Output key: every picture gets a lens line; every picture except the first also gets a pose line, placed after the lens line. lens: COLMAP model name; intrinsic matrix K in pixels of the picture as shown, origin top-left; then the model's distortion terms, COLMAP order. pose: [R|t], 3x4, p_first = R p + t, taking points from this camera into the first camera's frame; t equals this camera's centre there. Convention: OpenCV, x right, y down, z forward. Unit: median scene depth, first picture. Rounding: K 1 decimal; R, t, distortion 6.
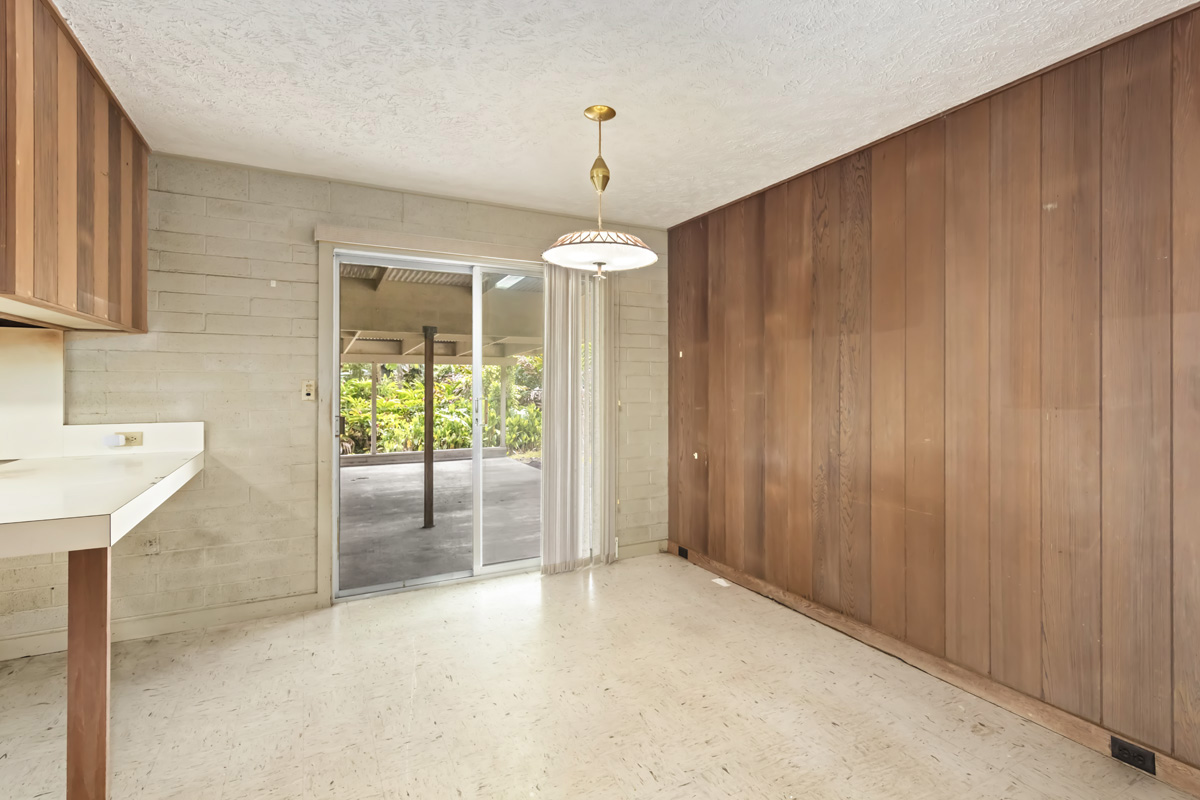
lens RADIAL K [[579.3, 0, 586.7], [0, 579.3, 379.2], [0, 0, 1]] dist [-0.000567, 0.001510]
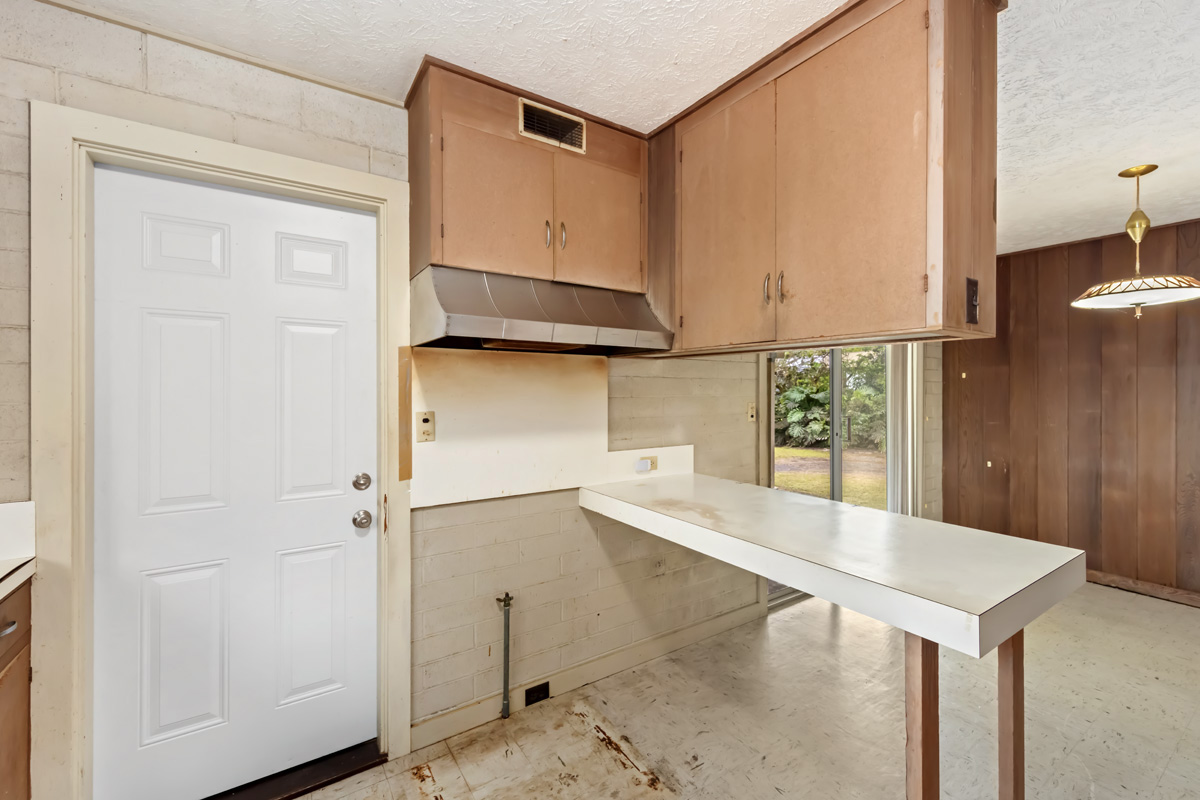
lens RADIAL K [[514.9, 0, 596.3], [0, 514.9, 389.2], [0, 0, 1]] dist [0.009886, -0.003196]
pose [[0.991595, -0.001895, 0.129369, -0.930806], [0.001216, 0.999985, 0.005322, -0.030139], [-0.129377, -0.005120, 0.991582, 0.104966]]
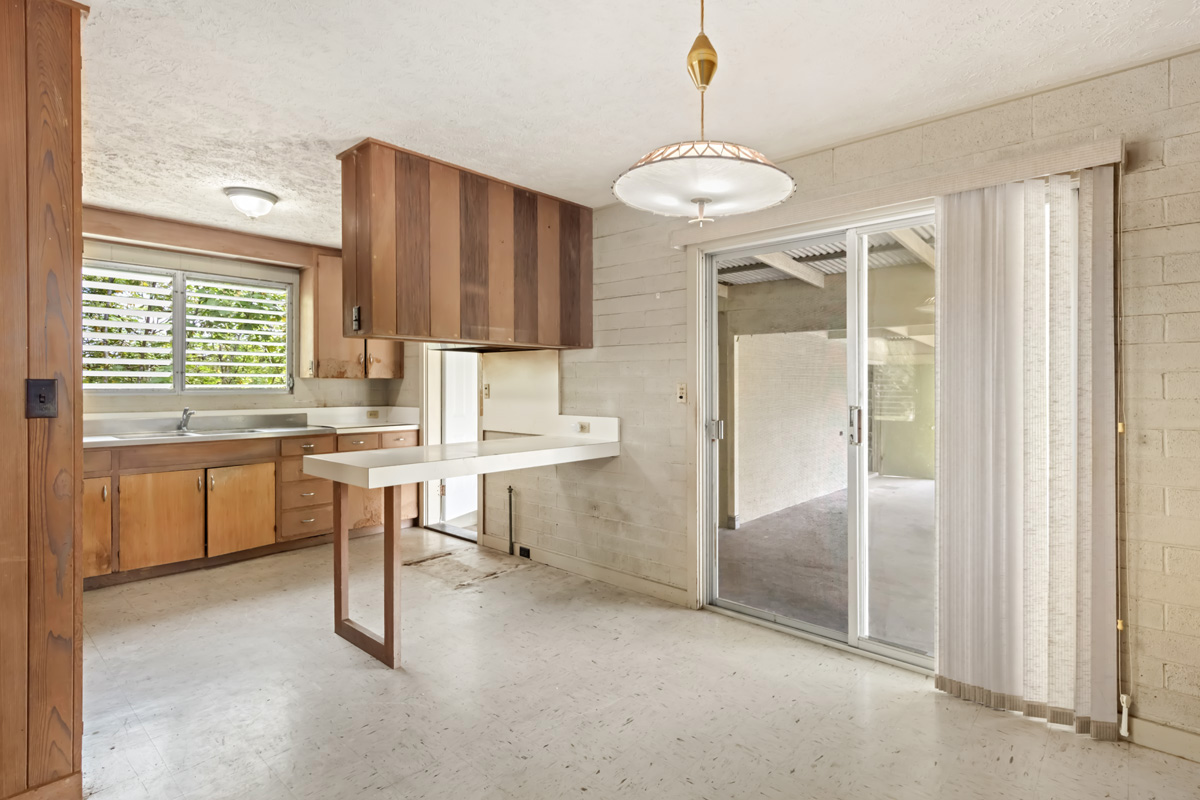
lens RADIAL K [[579.3, 0, 627.7], [0, 579.3, 382.6], [0, 0, 1]] dist [-0.000567, 0.001510]
pose [[0.381594, -0.005685, -0.924313, 0.466820], [0.000717, 0.999983, -0.005854, 0.006162], [0.924330, 0.001572, 0.381591, 0.538310]]
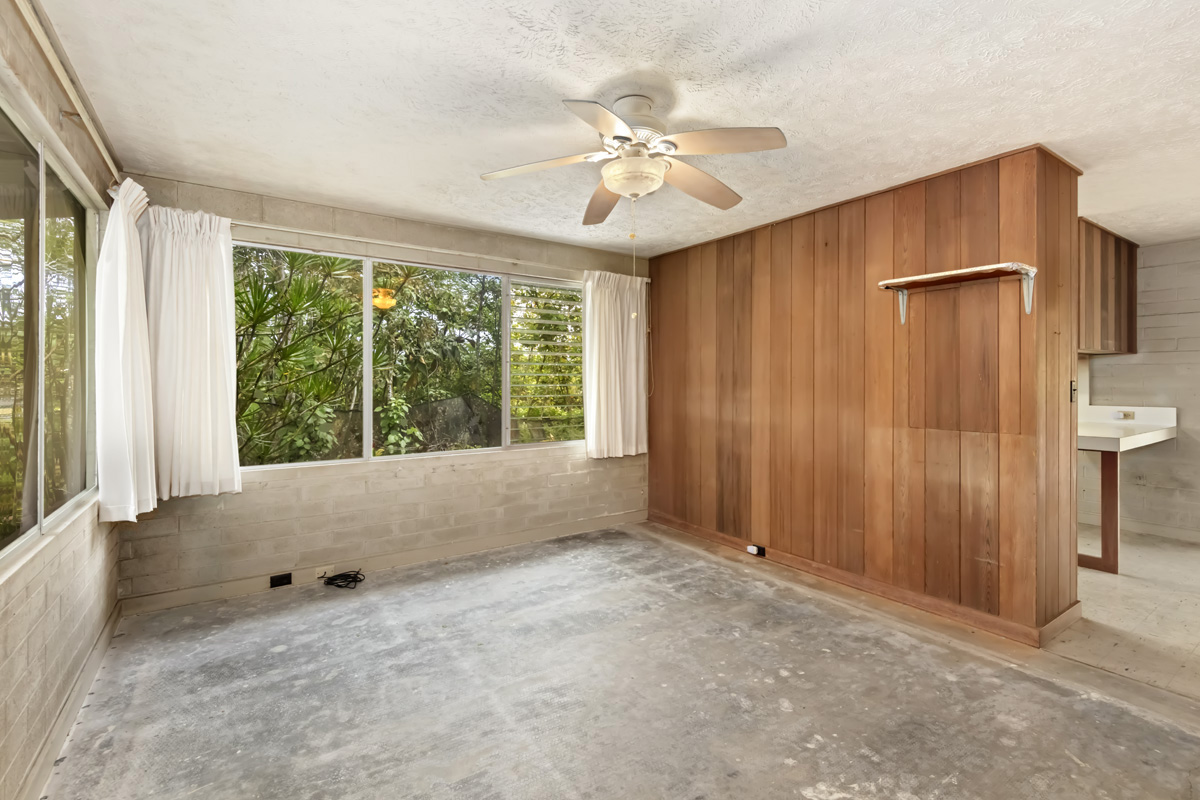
lens RADIAL K [[540.7, 0, 604.5], [0, 540.7, 380.3], [0, 0, 1]] dist [-0.018673, 0.001938]
pose [[0.127781, -0.001965, -0.991800, 0.552534], [0.001594, 0.999997, -0.001776, -0.000832], [0.991801, -0.001354, 0.127784, -0.704346]]
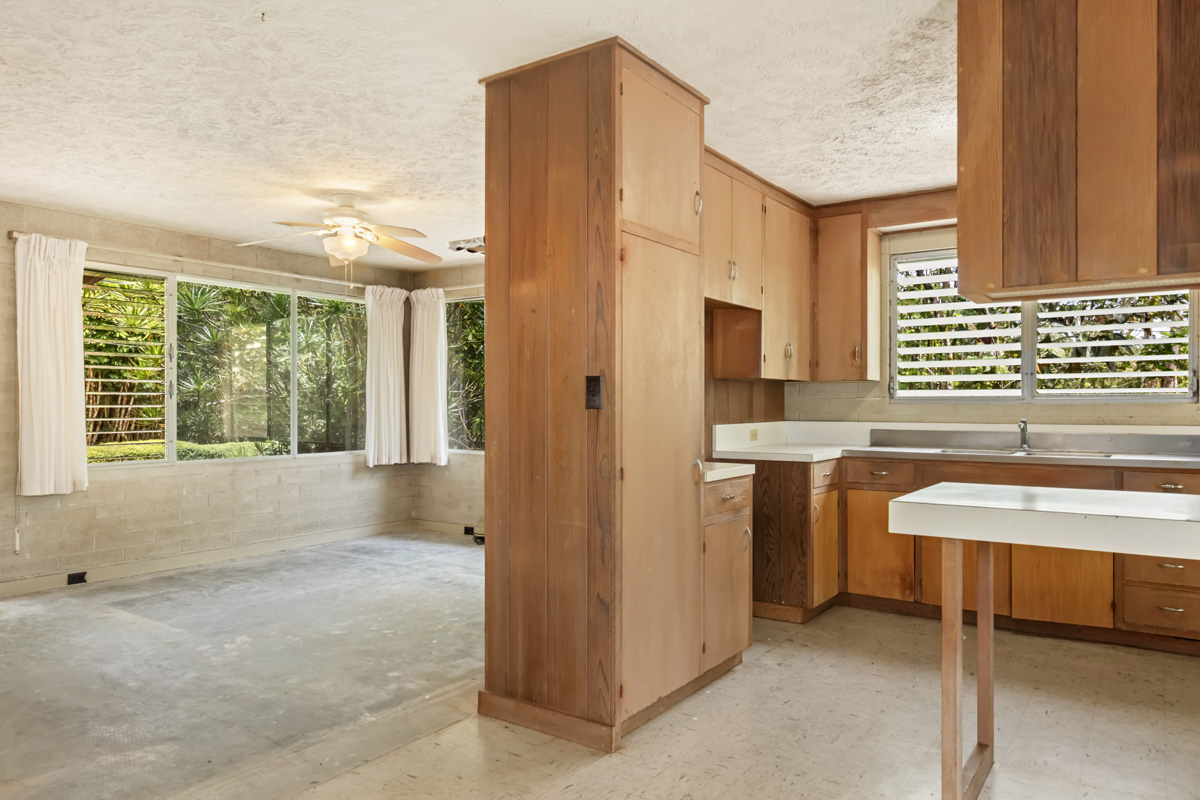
lens RADIAL K [[791.0, 0, 571.4], [0, 791.0, 406.3], [0, 0, 1]] dist [0.006653, -0.006256]
pose [[-0.882661, 0.001531, -0.470008, 0.172086], [0.001293, 0.999999, 0.000829, 0.033043], [0.470009, 0.000124, -0.882662, 1.021439]]
